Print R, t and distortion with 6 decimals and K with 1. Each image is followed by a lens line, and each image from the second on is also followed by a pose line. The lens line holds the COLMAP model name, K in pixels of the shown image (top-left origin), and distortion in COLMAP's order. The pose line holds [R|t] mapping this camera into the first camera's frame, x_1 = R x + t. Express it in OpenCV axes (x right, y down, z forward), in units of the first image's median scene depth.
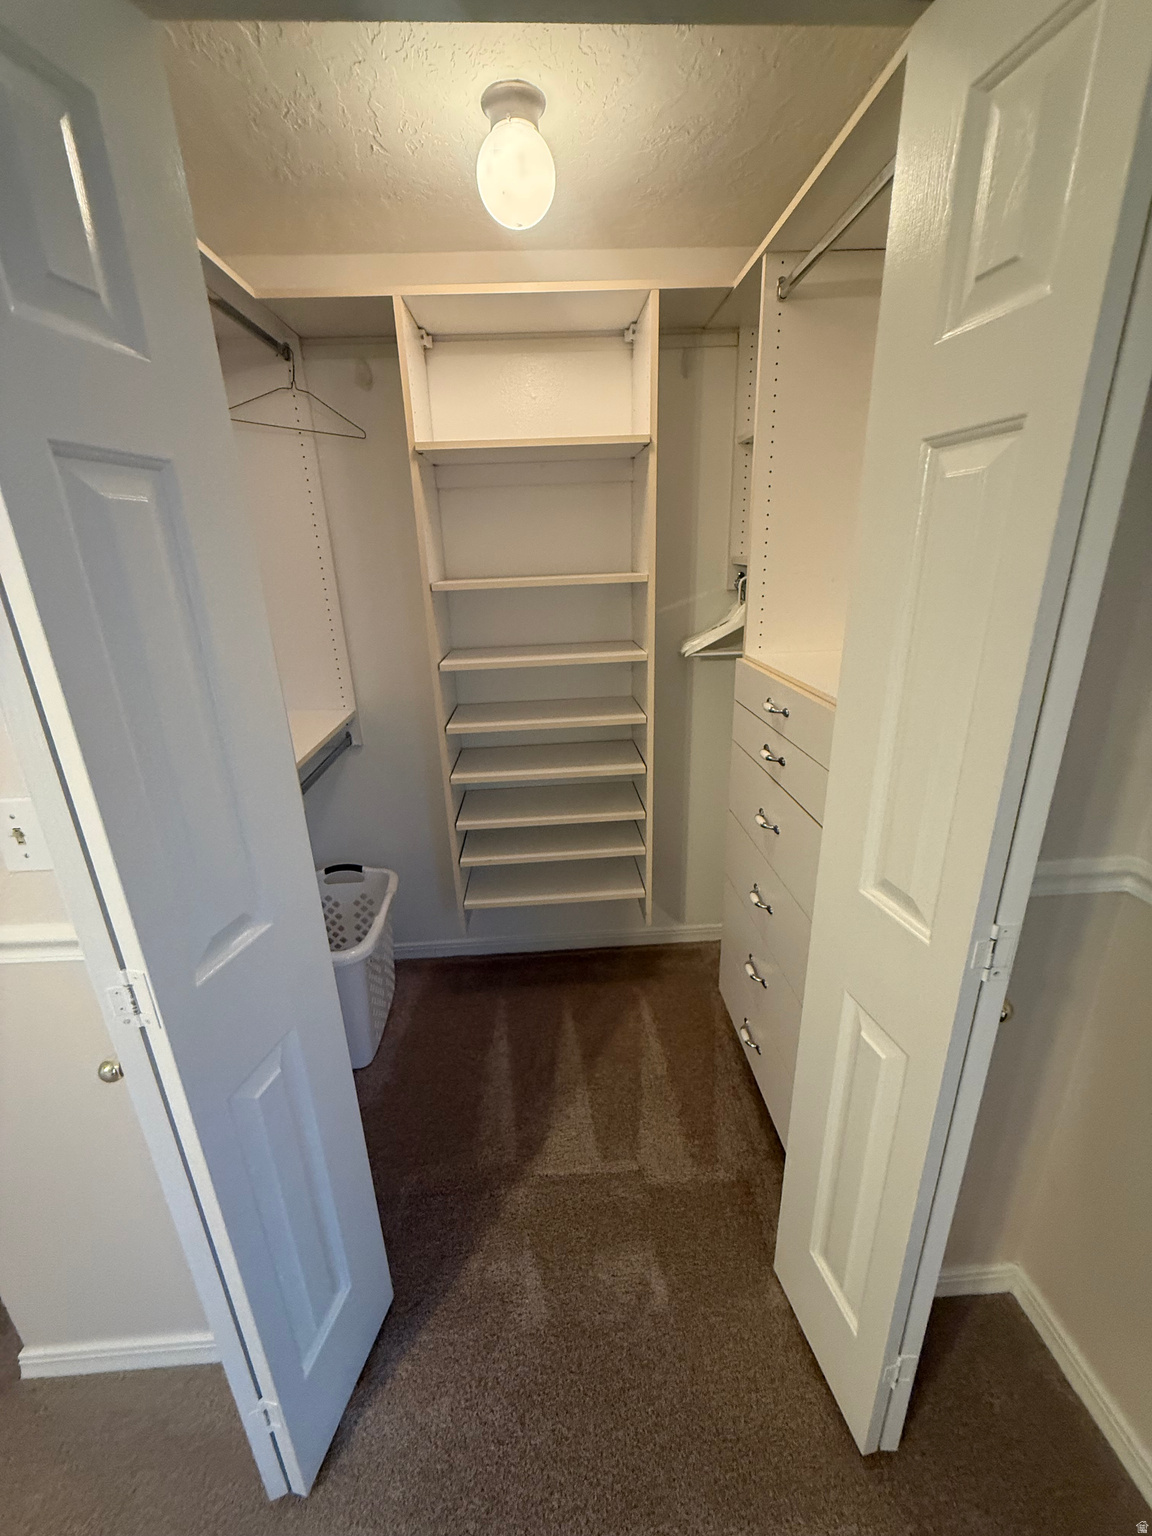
lens RADIAL K [[609.3, 0, 576.0], [0, 609.3, 768.0], [0, 0, 1]] dist [-0.001948, 0.000266]
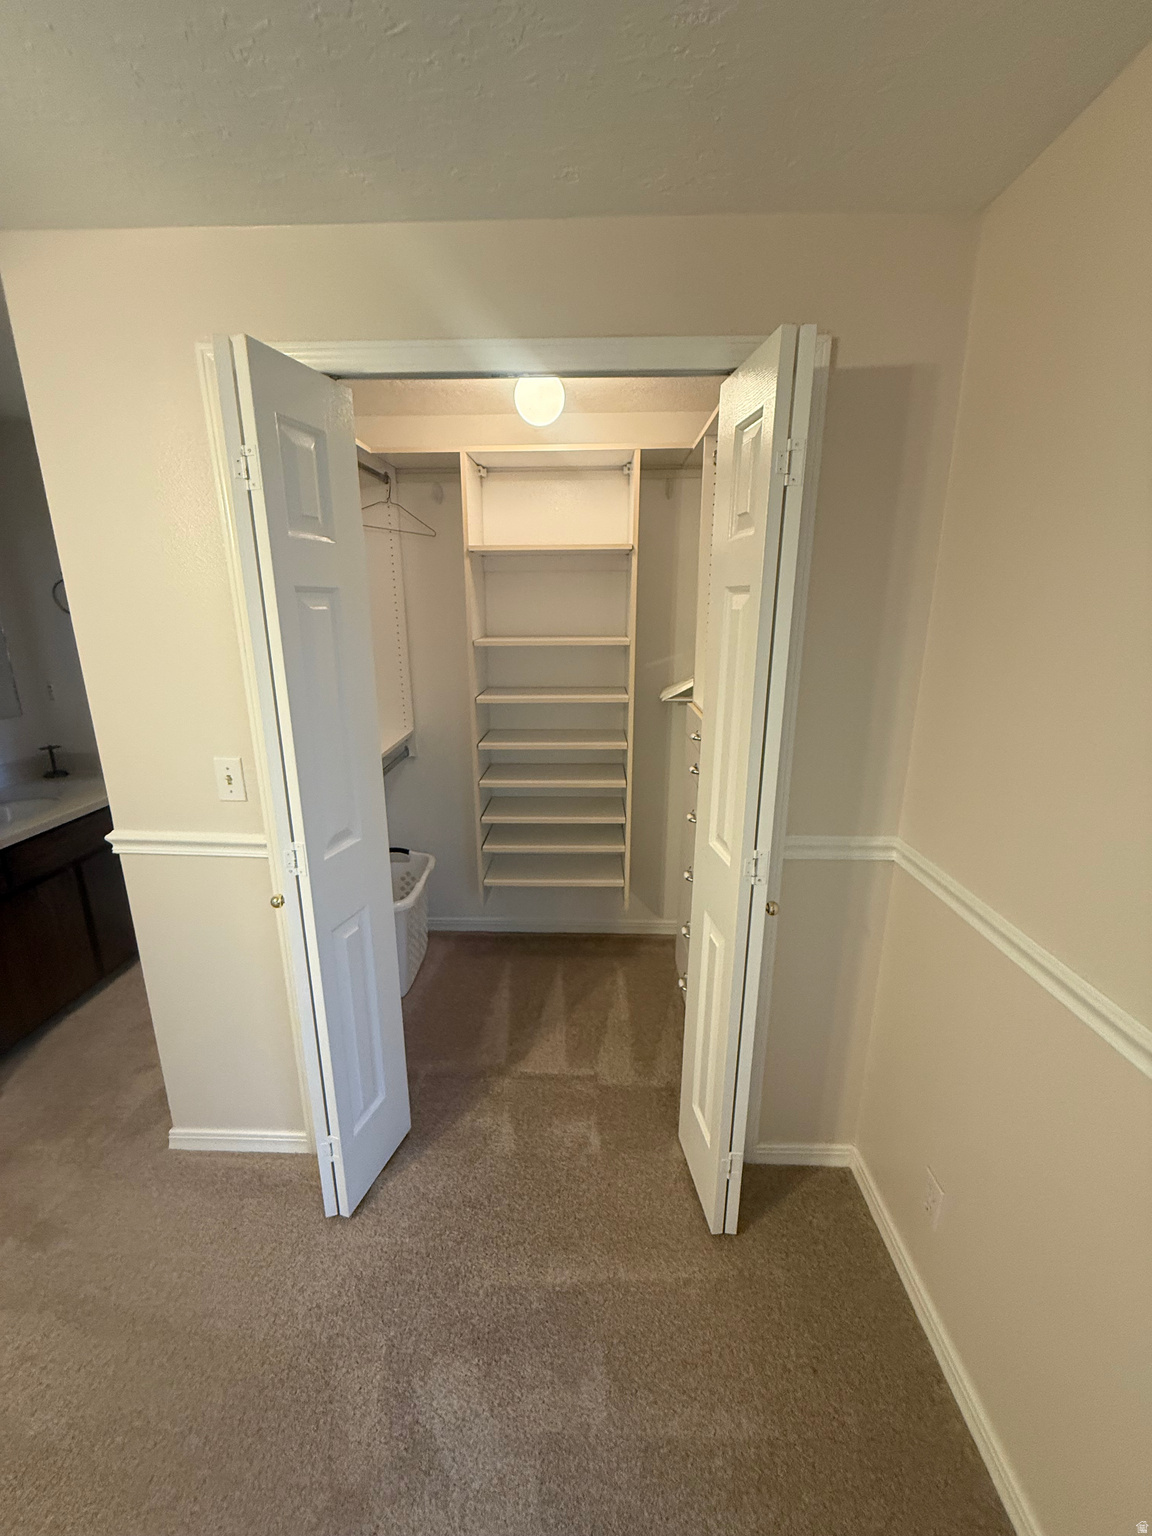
lens RADIAL K [[609.3, 0, 576.0], [0, 609.3, 768.0], [0, 0, 1]] dist [-0.001948, 0.000266]
pose [[0.995794, 0.052368, -0.075179, 0.114487], [-0.057501, 0.996040, -0.067809, 0.068481], [0.071330, 0.071846, 0.994862, -0.349037]]
